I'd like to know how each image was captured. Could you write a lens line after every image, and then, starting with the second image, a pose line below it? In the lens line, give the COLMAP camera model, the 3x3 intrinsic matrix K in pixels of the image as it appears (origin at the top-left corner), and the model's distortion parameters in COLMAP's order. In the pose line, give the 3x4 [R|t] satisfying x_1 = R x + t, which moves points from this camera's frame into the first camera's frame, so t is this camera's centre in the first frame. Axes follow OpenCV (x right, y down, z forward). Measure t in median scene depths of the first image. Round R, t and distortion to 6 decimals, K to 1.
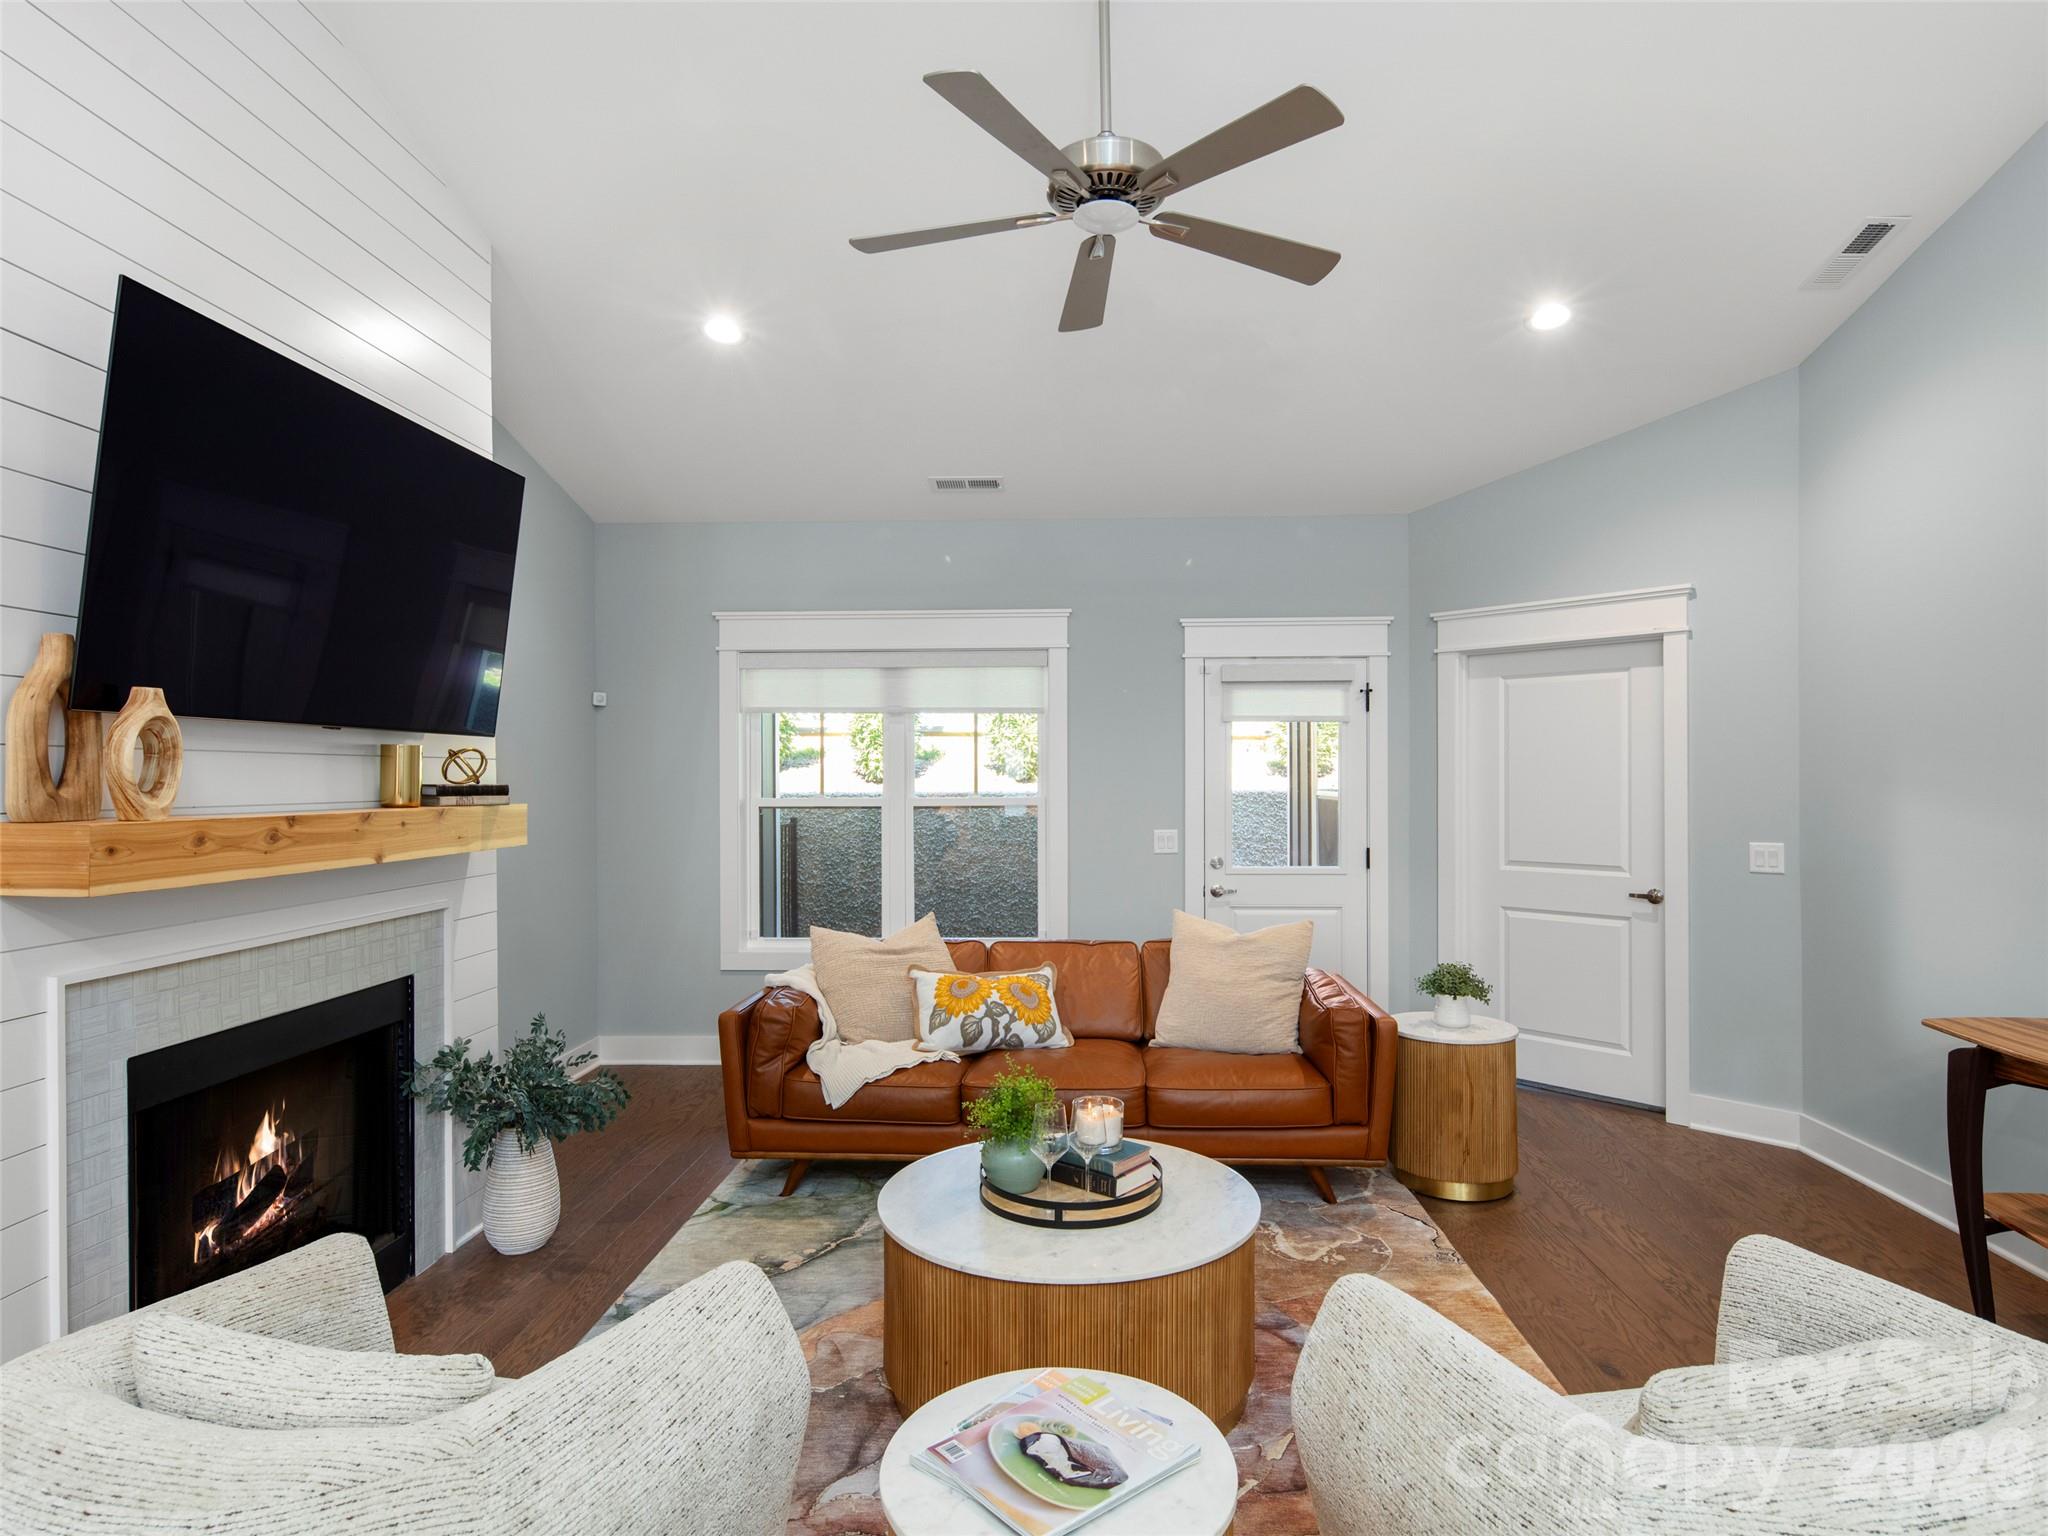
lens RADIAL K [[1132.9, 0, 1053.9], [0, 1132.9, 774.0], [0, 0, 1]] dist [0.002190, -0.000716]
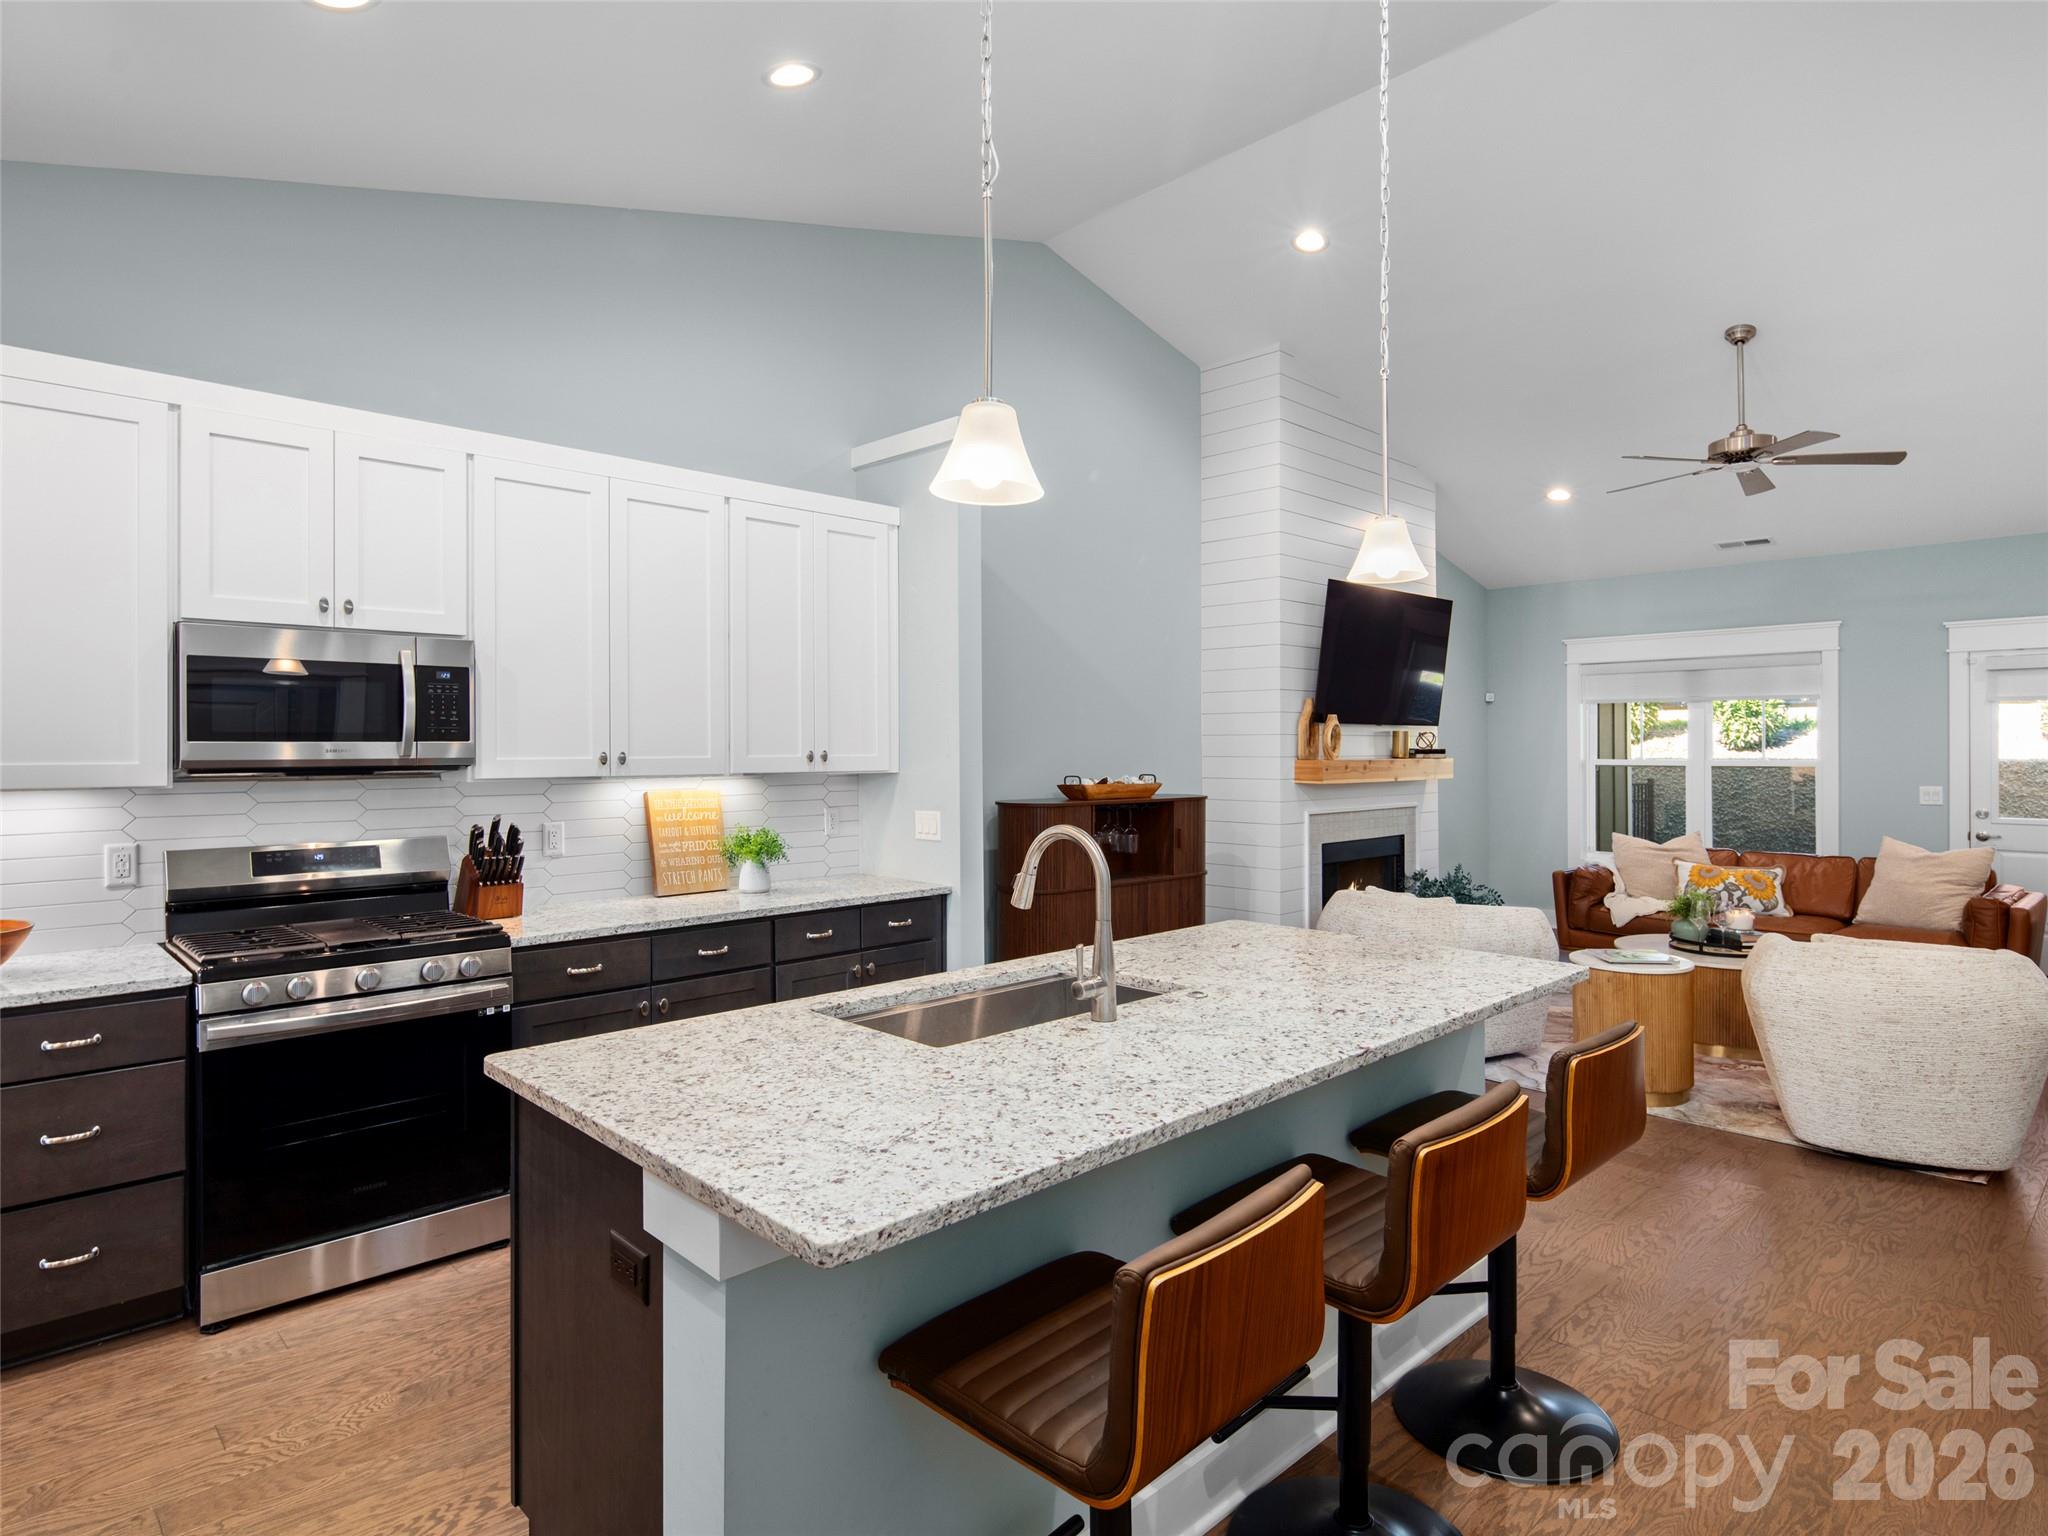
lens RADIAL K [[1133.4, 0, 1022.5], [0, 1133.4, 744.9], [0, 0, 1]] dist [0.003233, -0.002601]
pose [[0.714556, 0.000908, -0.699578, 0.382041], [0.000613, 0.999998, 0.001924, -0.002172], [0.699578, -0.001804, 0.714554, -0.935656]]
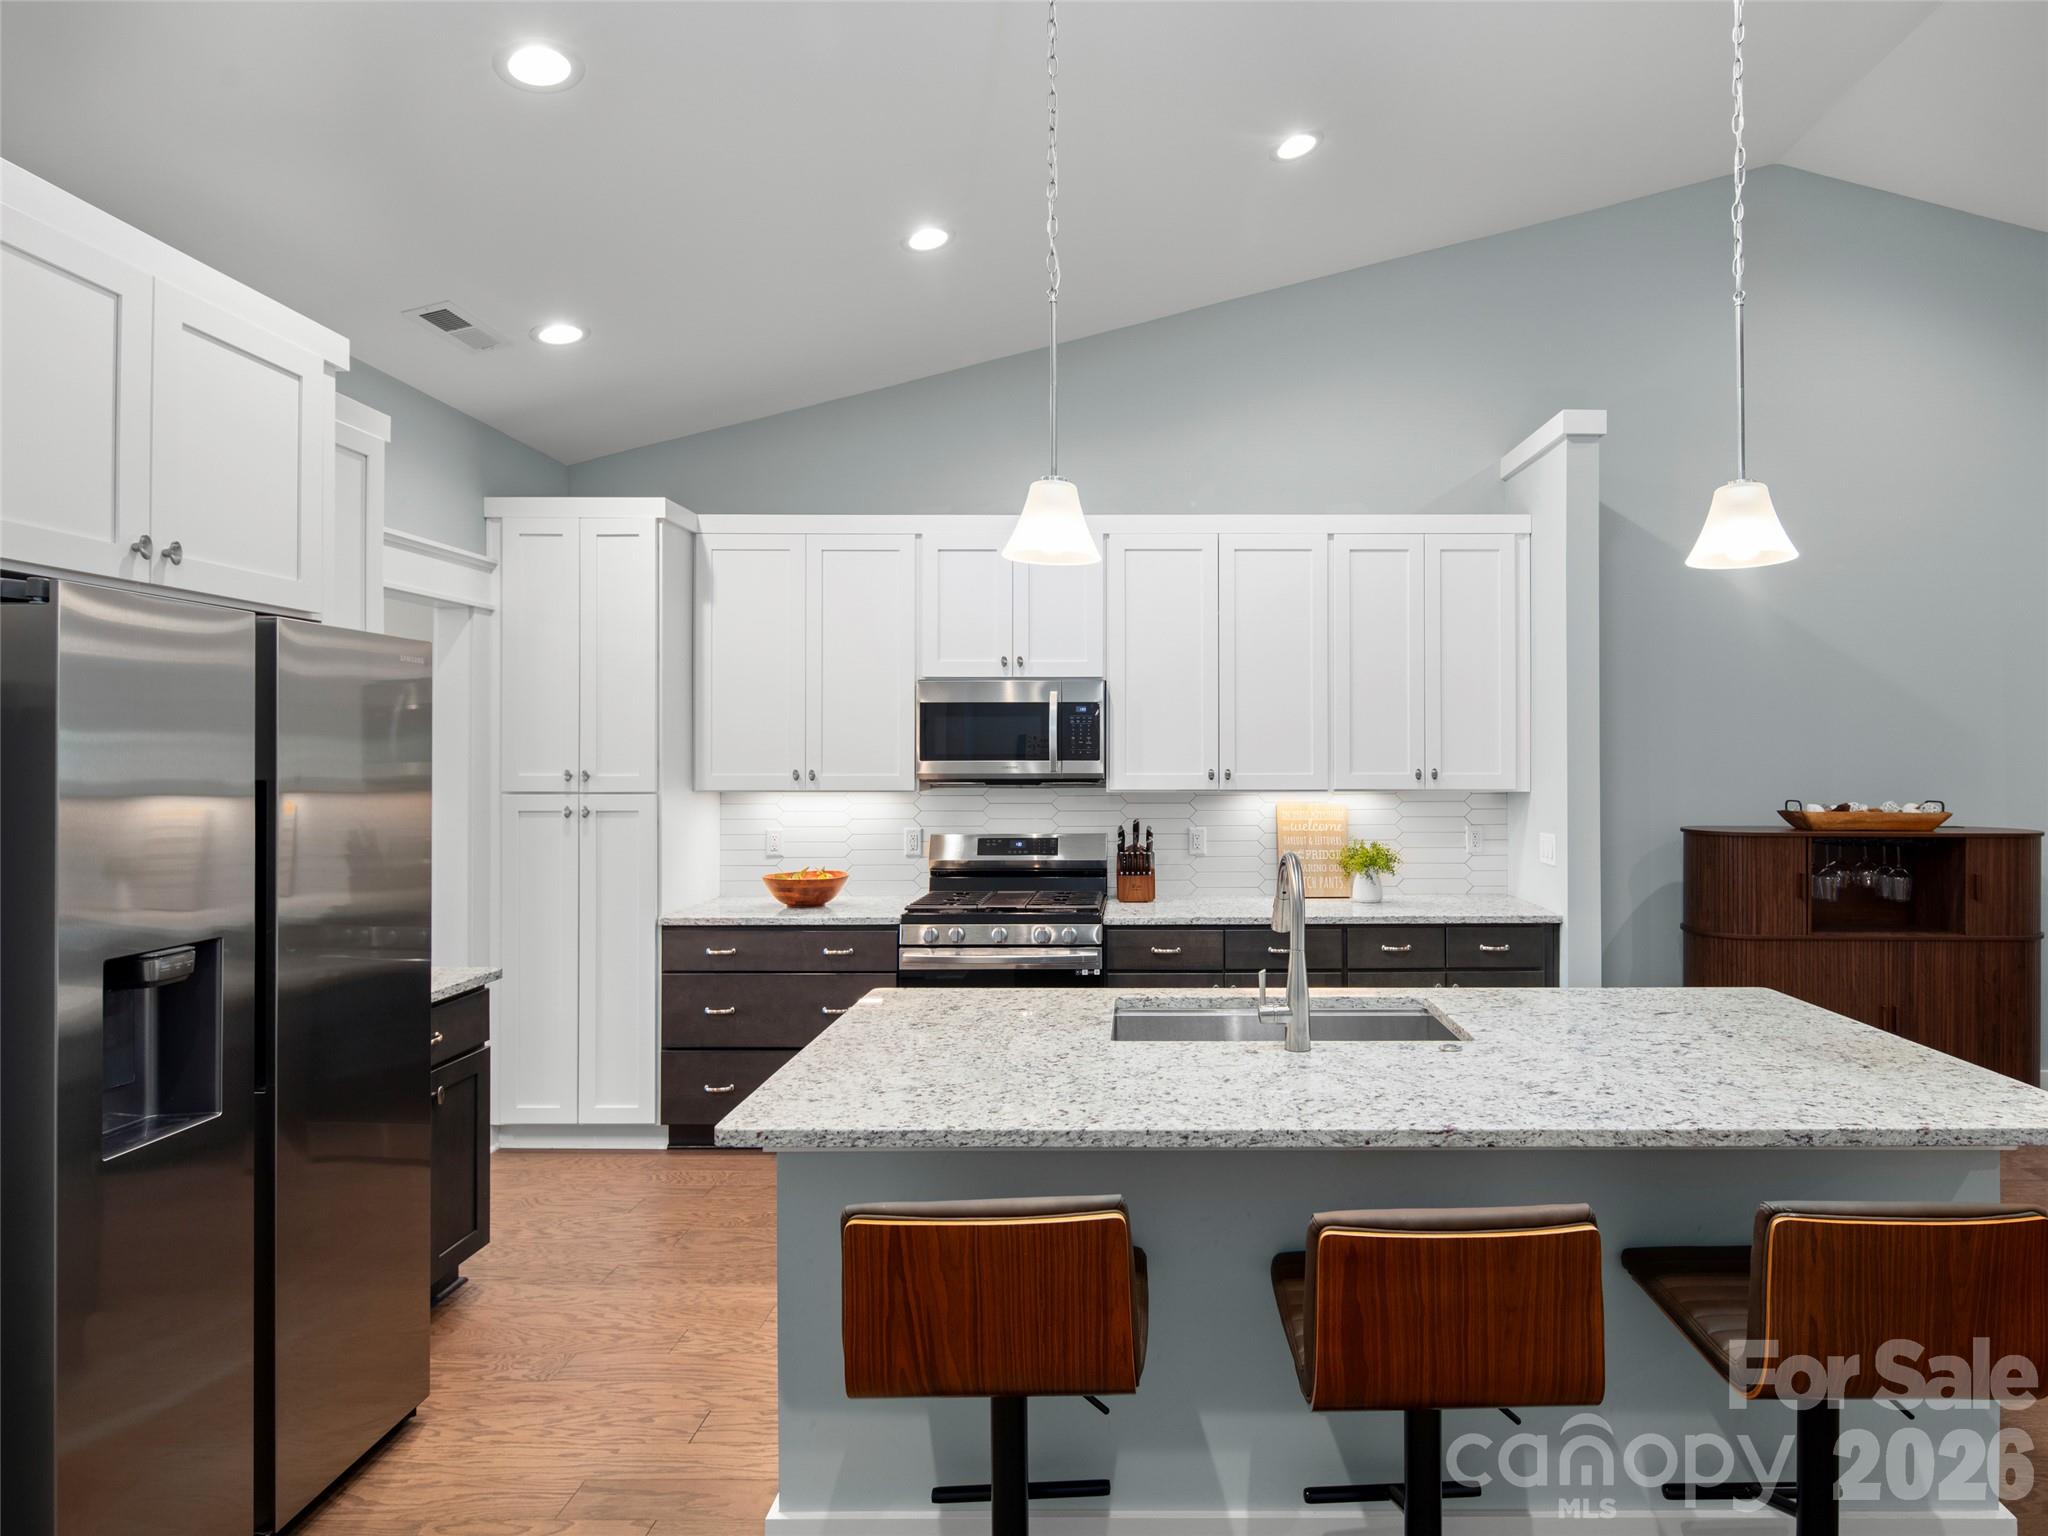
lens RADIAL K [[1123.3, 0, 1140.6], [0, 1123.3, 751.0], [0, 0, 1]] dist [0.003159, -0.003307]
pose [[0.030398, 0.000302, -0.999538, 0.577448], [0.001808, 0.999998, 0.000358, -0.013279], [0.999536, -0.001818, 0.030398, -0.590186]]
